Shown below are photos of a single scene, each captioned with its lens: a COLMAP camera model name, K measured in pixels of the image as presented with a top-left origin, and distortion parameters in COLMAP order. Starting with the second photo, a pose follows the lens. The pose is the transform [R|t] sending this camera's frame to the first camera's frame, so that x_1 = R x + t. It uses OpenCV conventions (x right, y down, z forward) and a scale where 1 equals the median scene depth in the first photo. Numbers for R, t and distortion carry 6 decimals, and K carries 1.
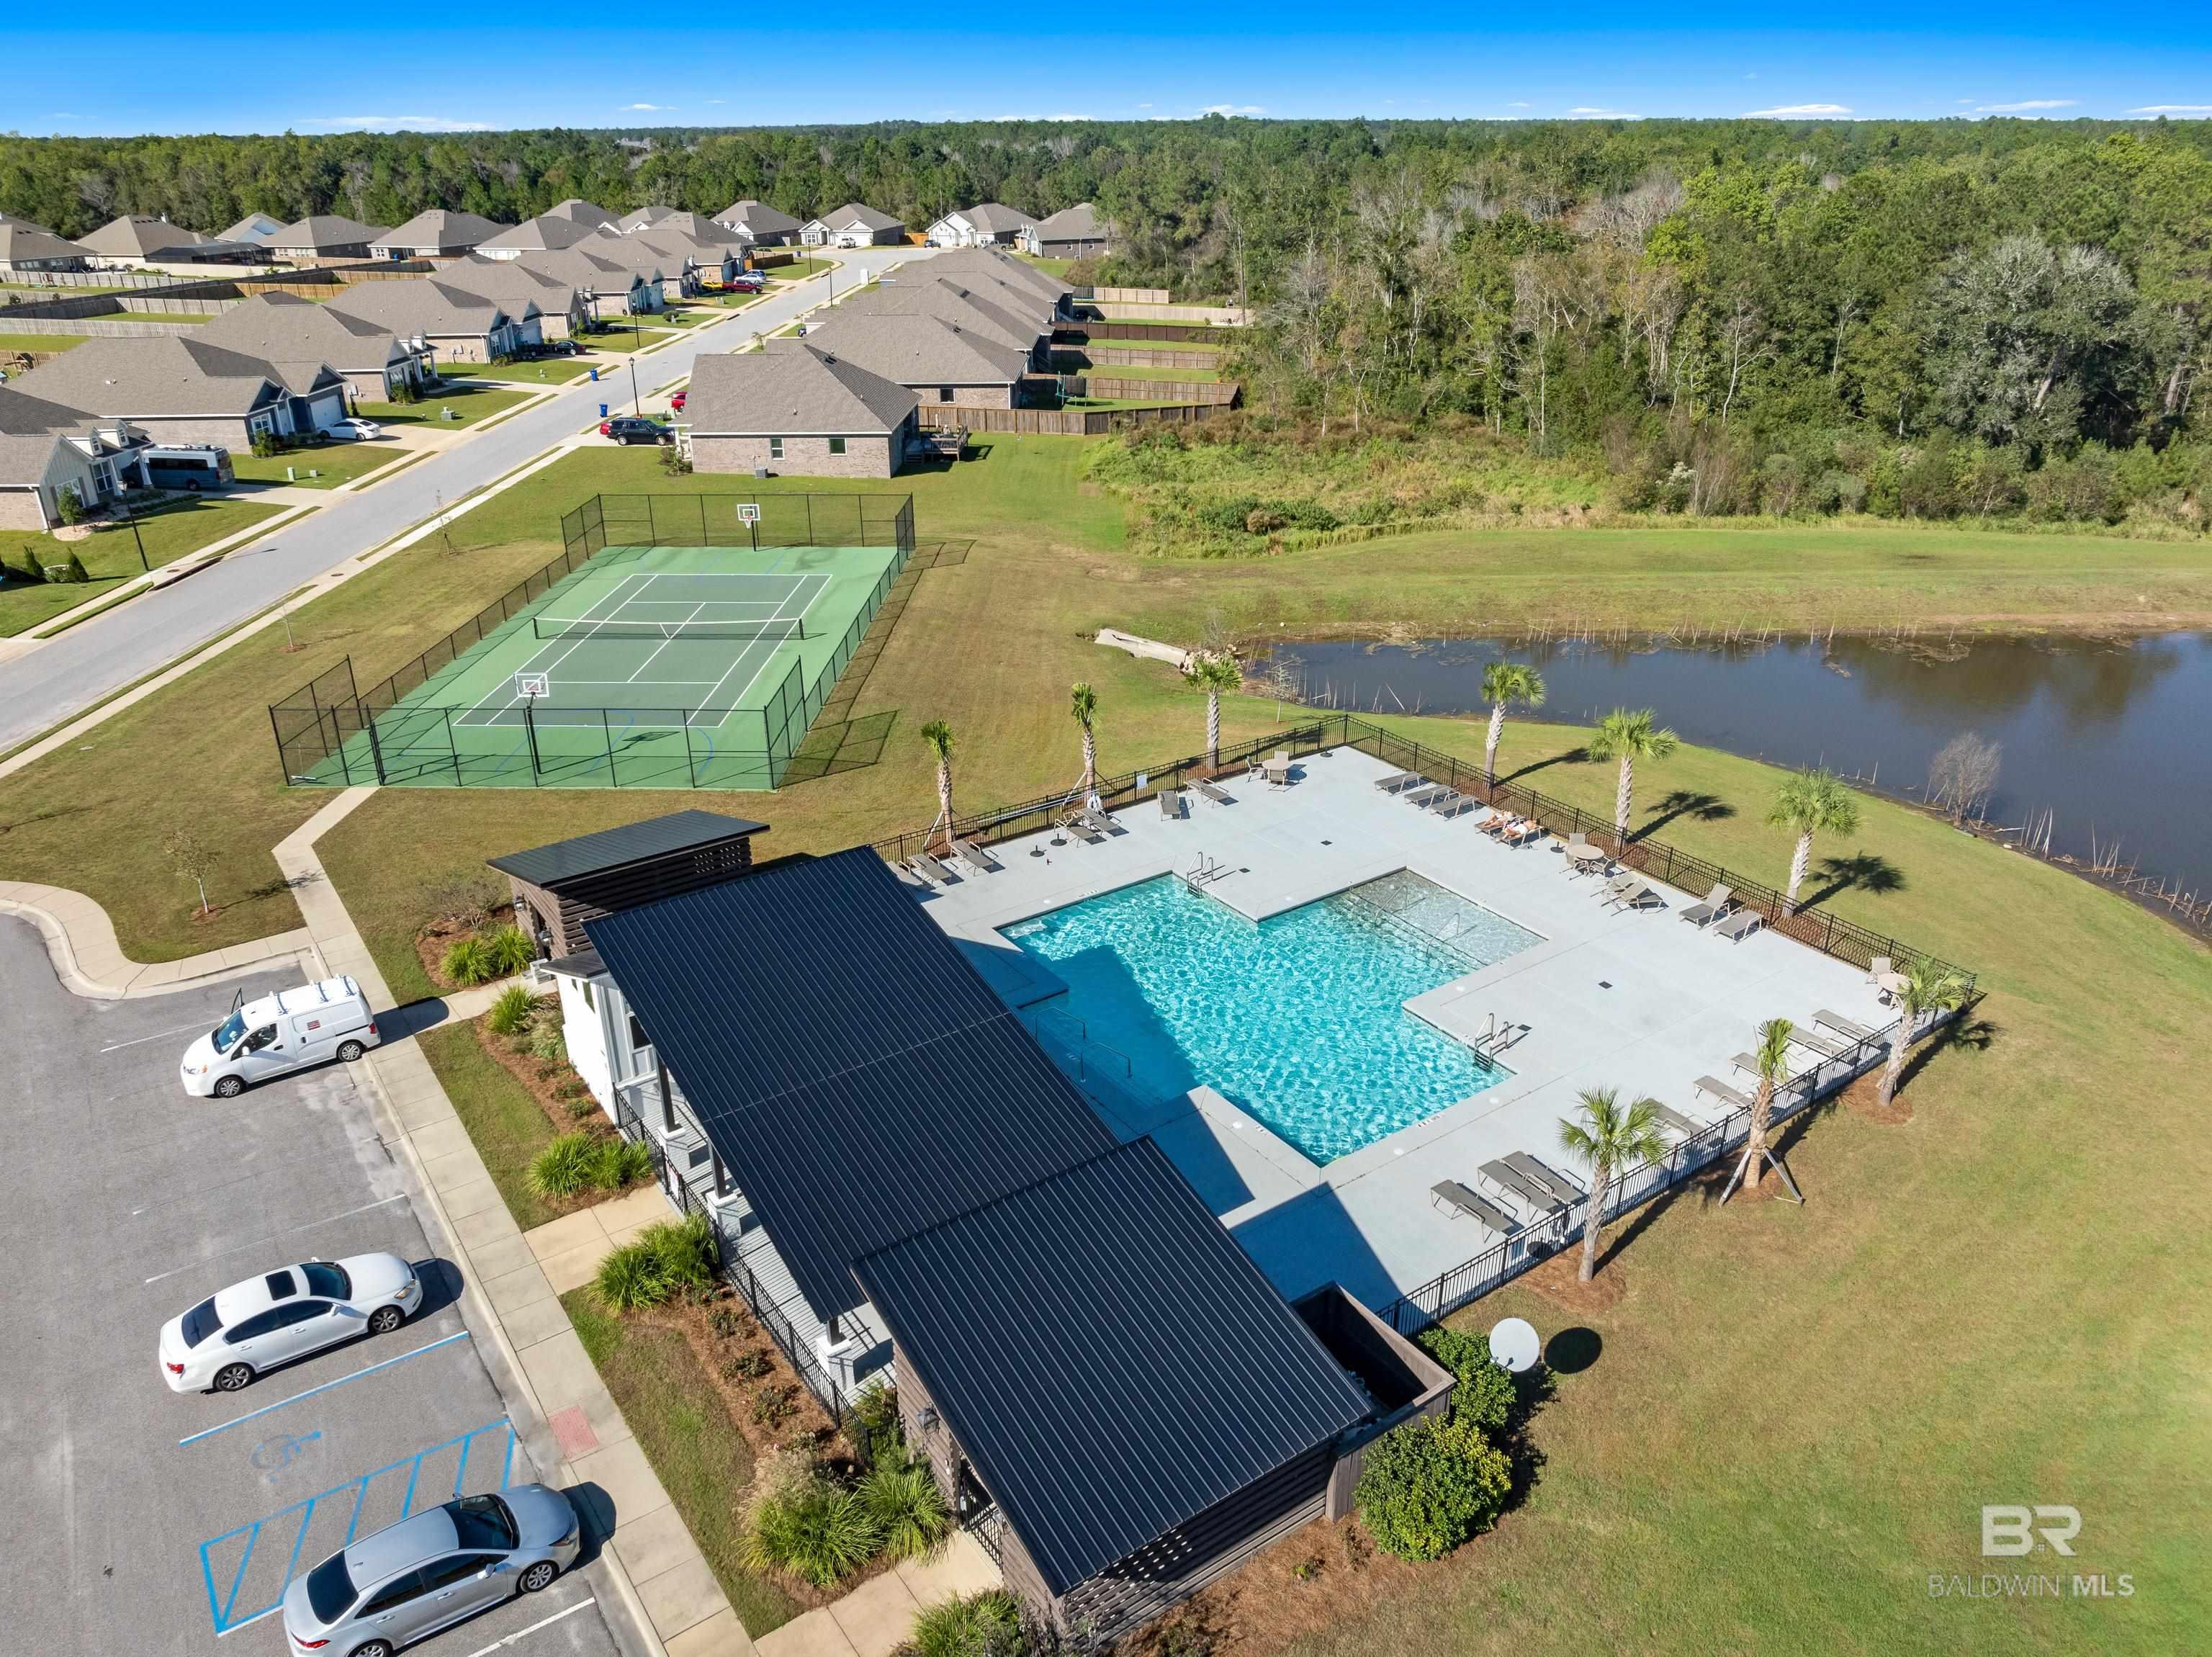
lens RADIAL K [[1556.4, 0, 1106.0], [0, 1556.4, 828.5], [0, 0, 1]] dist [-0.034444, -0.003847]
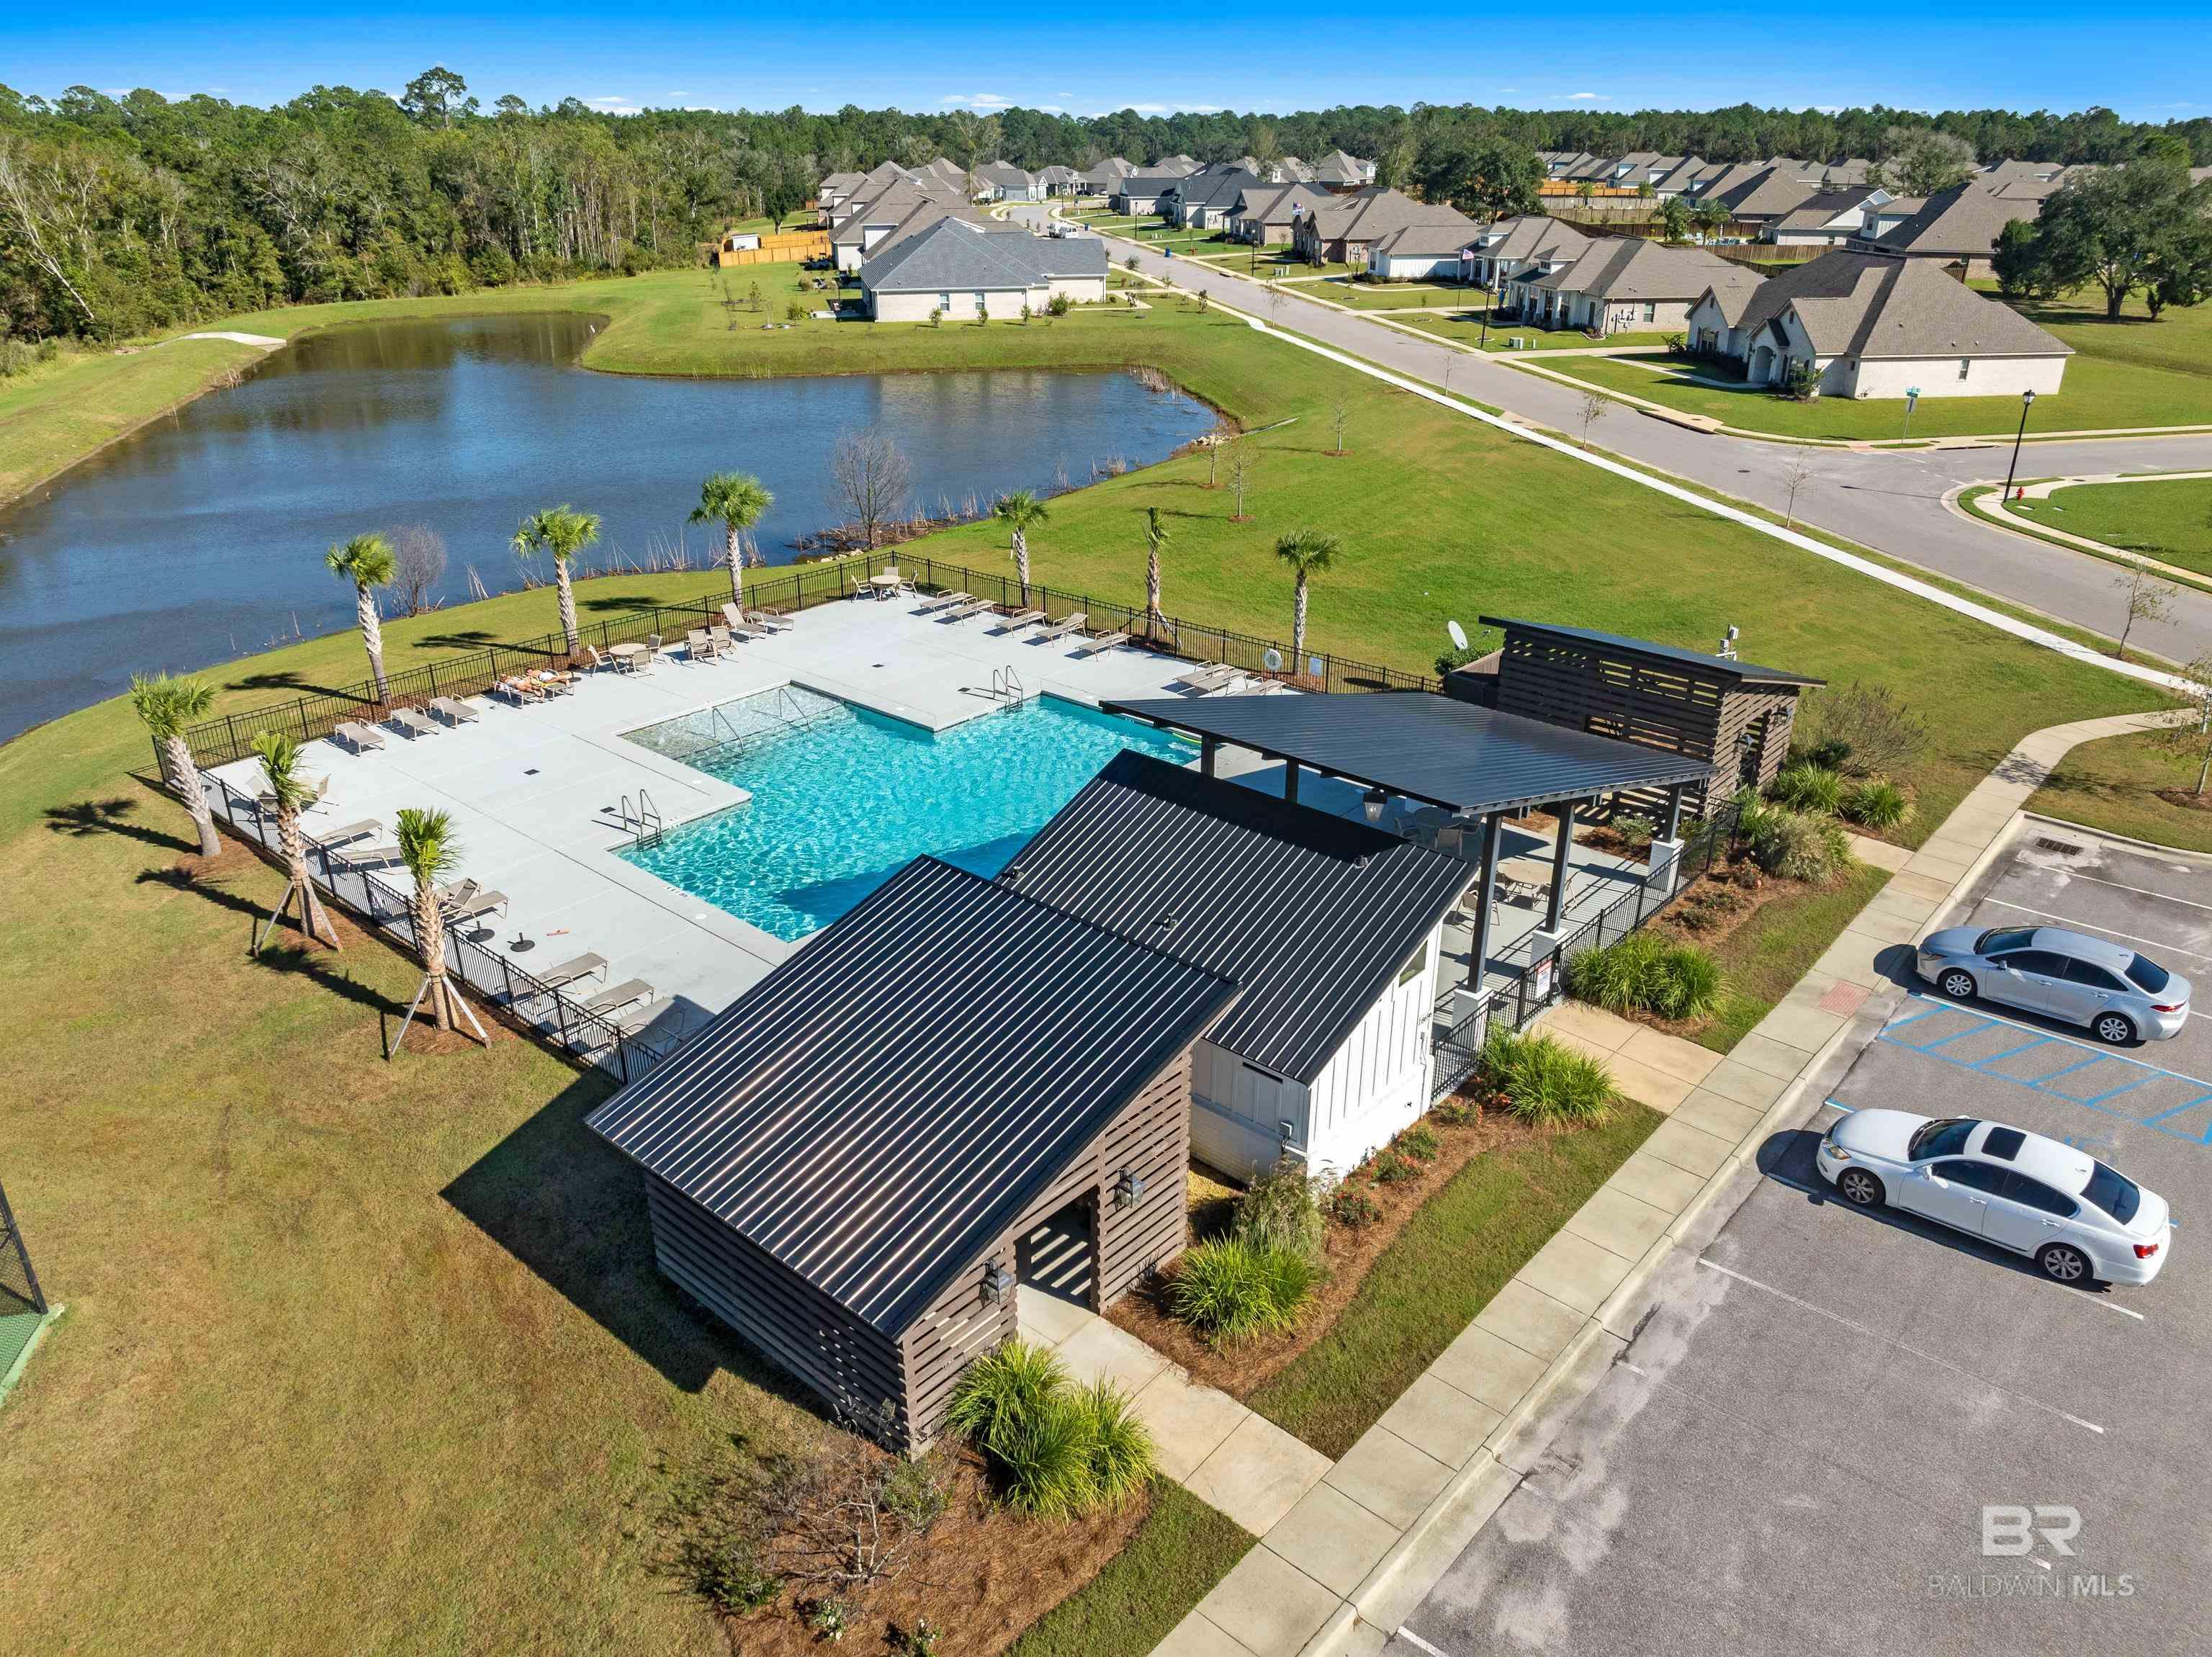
lens RADIAL K [[1560.4, 0, 1106.0], [0, 1560.4, 828.5], [0, 0, 1]] dist [-0.050153, 0.019181]
pose [[-0.231786, -0.392657, 0.889997, -0.359241], [0.404377, 0.793224, 0.455275, -0.118895], [-0.884734, 0.465421, -0.025077, 0.459832]]
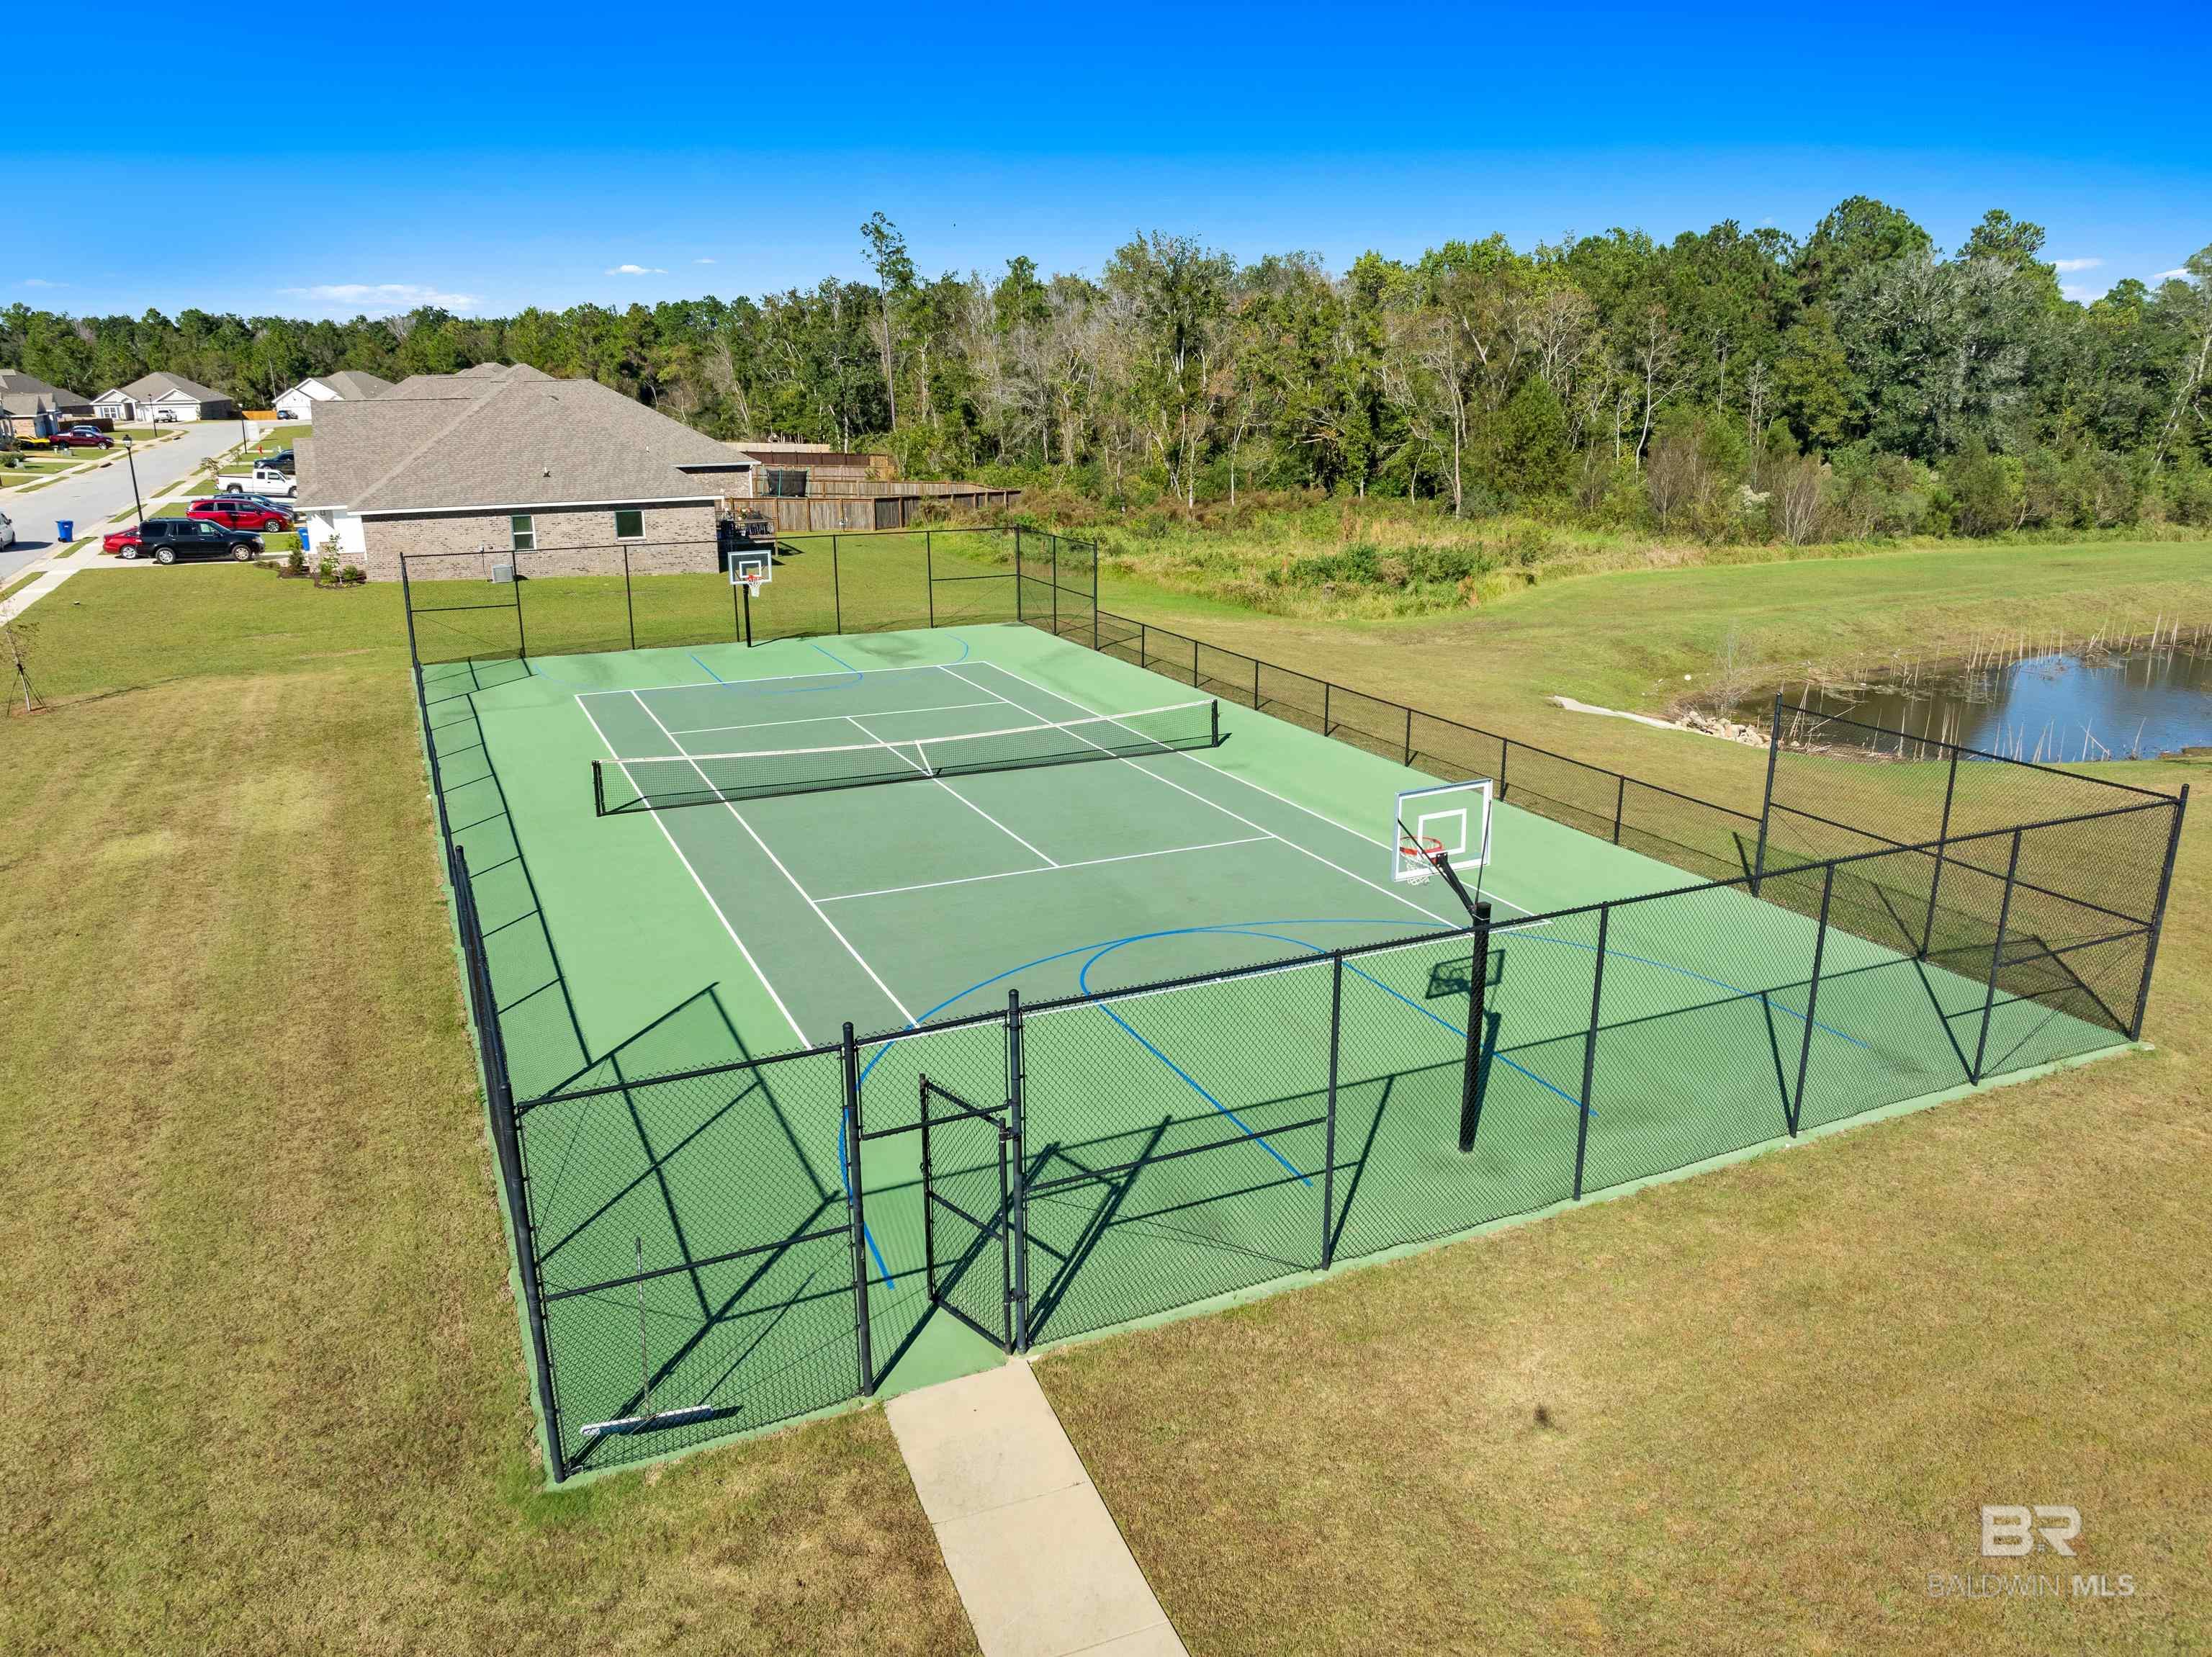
lens RADIAL K [[1556.4, 0, 1106.0], [0, 1556.4, 828.5], [0, 0, 1]] dist [-0.034444, -0.003847]
pose [[0.895920, -0.122034, 0.427125, -0.349091], [0.178604, 0.979341, -0.094826, -0.049822], [-0.406729, 0.161242, 0.899207, 0.500246]]
